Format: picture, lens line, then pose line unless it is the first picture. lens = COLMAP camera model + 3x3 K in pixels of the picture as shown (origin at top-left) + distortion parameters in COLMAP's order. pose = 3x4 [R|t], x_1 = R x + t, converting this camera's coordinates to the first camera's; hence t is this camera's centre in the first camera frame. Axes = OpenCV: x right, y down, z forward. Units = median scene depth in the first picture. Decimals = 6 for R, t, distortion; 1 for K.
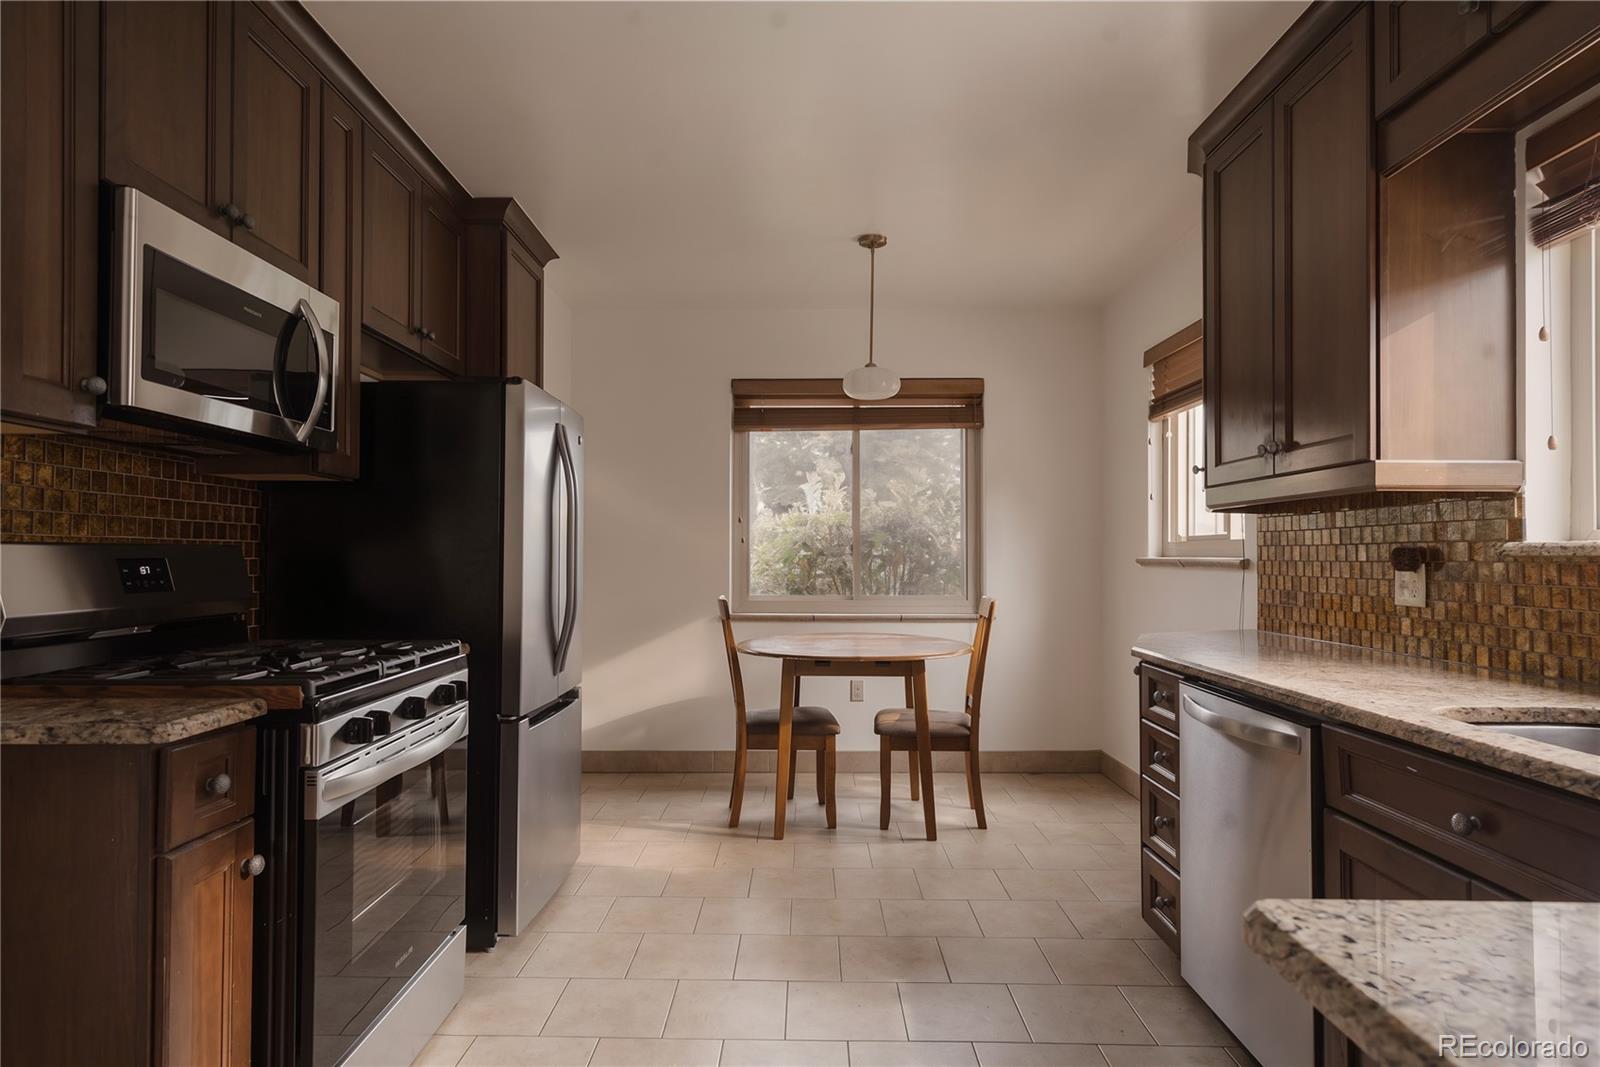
lens RADIAL K [[898.4, 0, 797.2], [0, 898.4, 539.0], [0, 0, 1]] dist [0.006504, 0.000715]
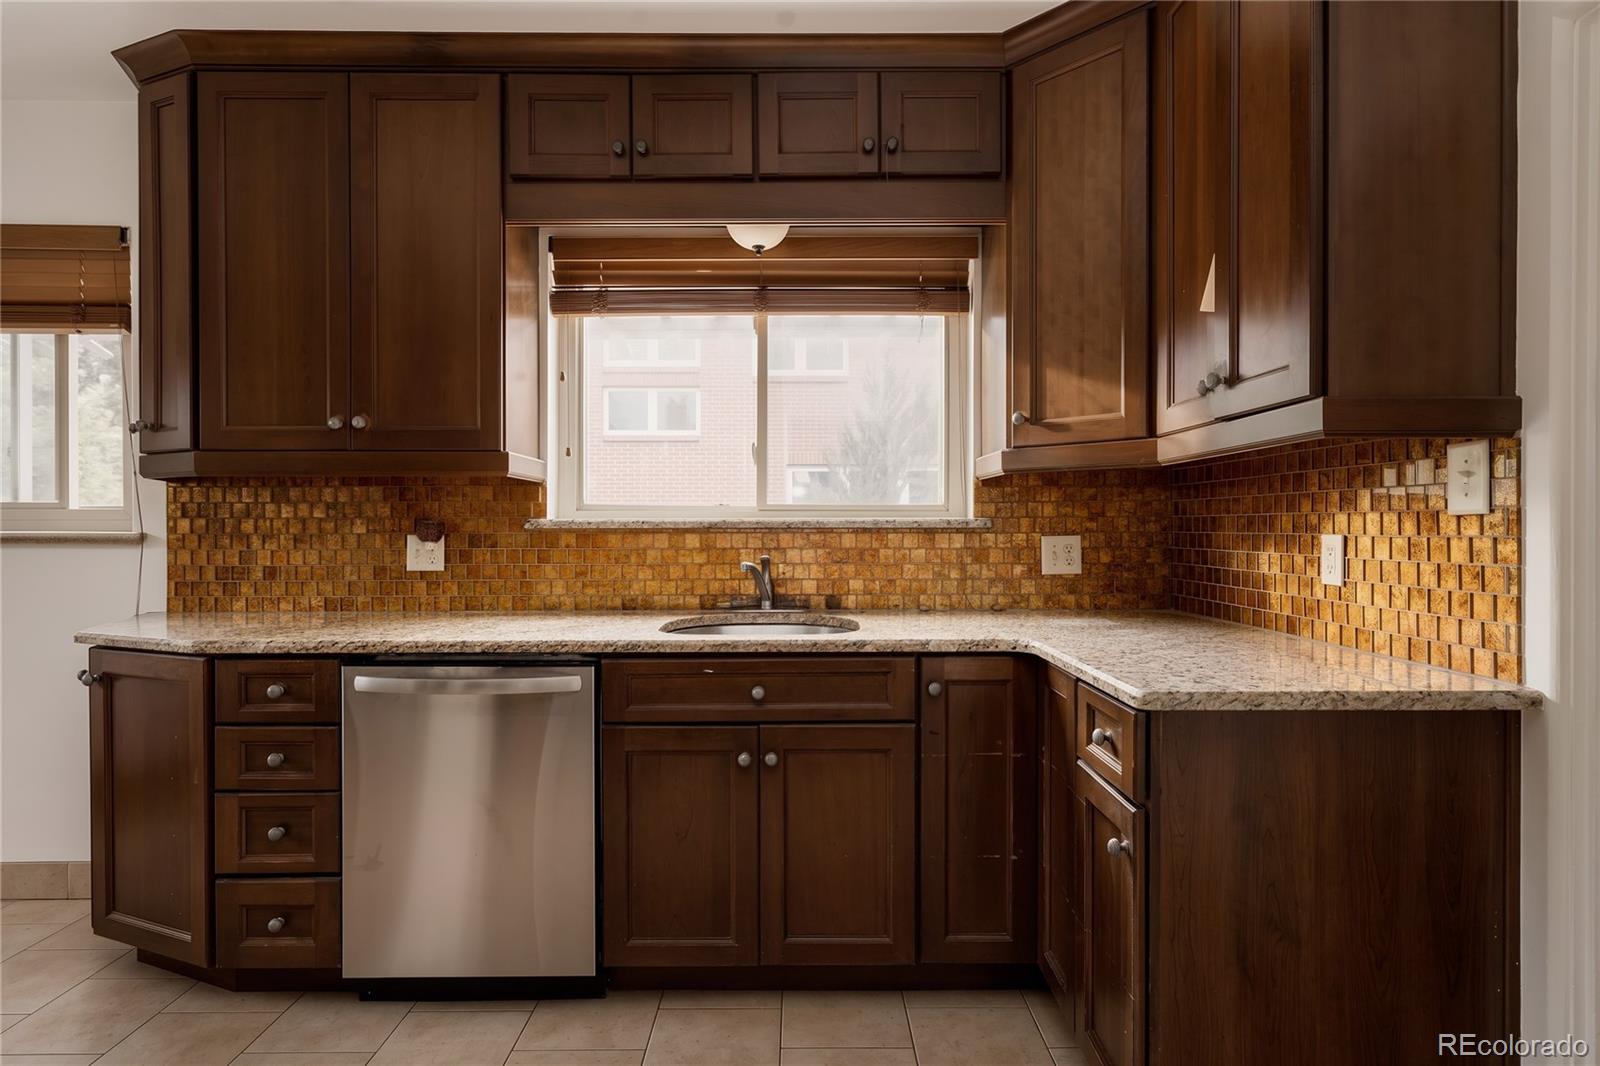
lens RADIAL K [[811.8, 0, 802.6], [0, 811.8, 530.3], [0, 0, 1]] dist [0.013514, -0.000367]
pose [[-0.015040, -0.008040, 0.999855, -0.406704], [-0.016738, 0.999830, 0.007788, 0.004003], [-0.999747, -0.016618, -0.015172, 0.523003]]
